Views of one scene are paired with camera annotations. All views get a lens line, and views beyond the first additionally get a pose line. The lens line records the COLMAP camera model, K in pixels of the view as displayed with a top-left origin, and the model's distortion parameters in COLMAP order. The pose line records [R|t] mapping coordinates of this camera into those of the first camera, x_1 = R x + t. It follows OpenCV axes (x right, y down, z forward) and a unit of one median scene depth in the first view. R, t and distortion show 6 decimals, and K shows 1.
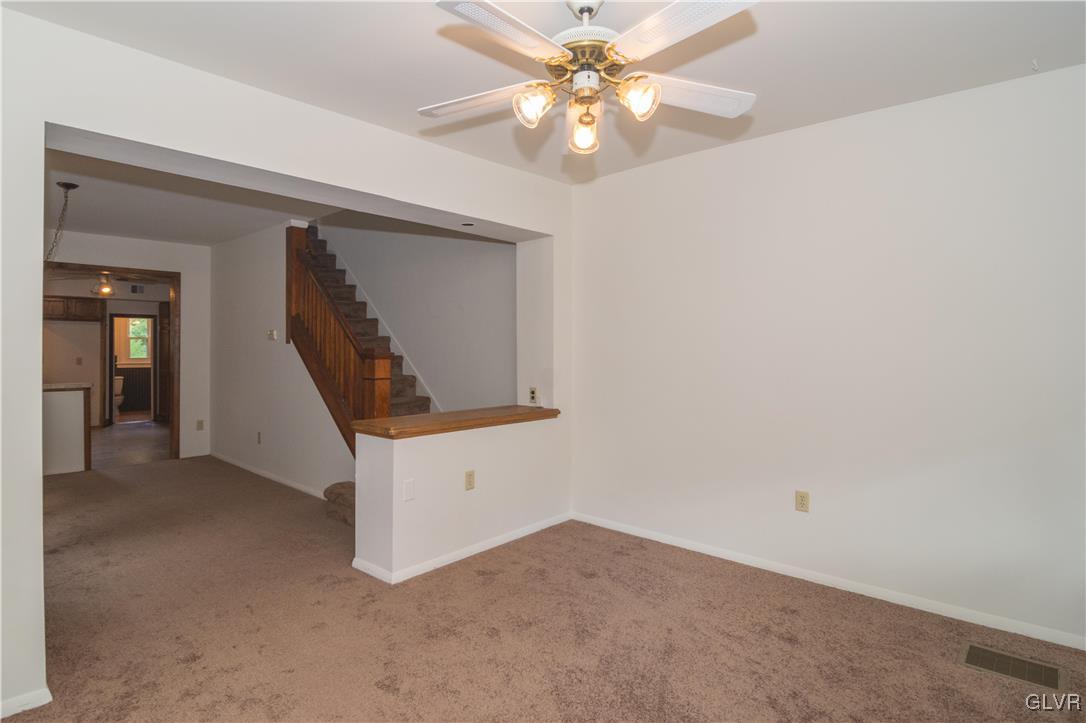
lens RADIAL K [[575.6, 0, 522.9], [0, 575.6, 345.3], [0, 0, 1]] dist [-0.028168, -0.001499]
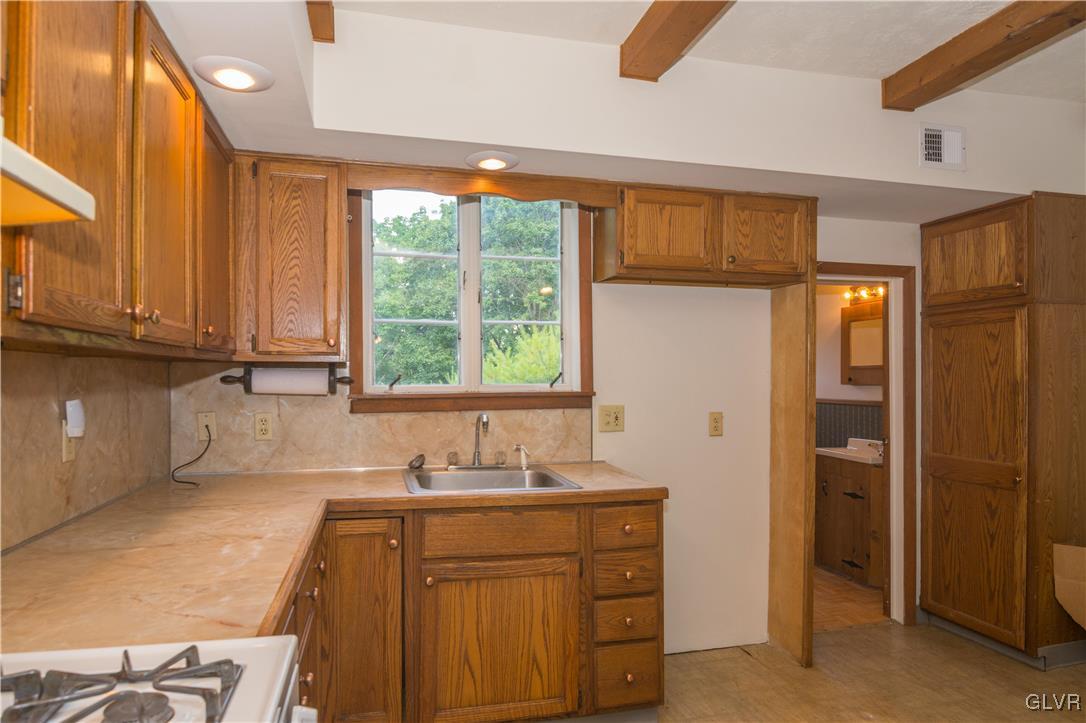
lens RADIAL K [[650.6, 0, 537.8], [0, 650.6, 379.0], [0, 0, 1]] dist [-0.002999, -0.000484]
pose [[0.840754, -0.003558, -0.541406, -0.645621], [0.004012, 0.999992, -0.000342, 0.004204], [0.541403, -0.001885, 0.840761, 0.632426]]
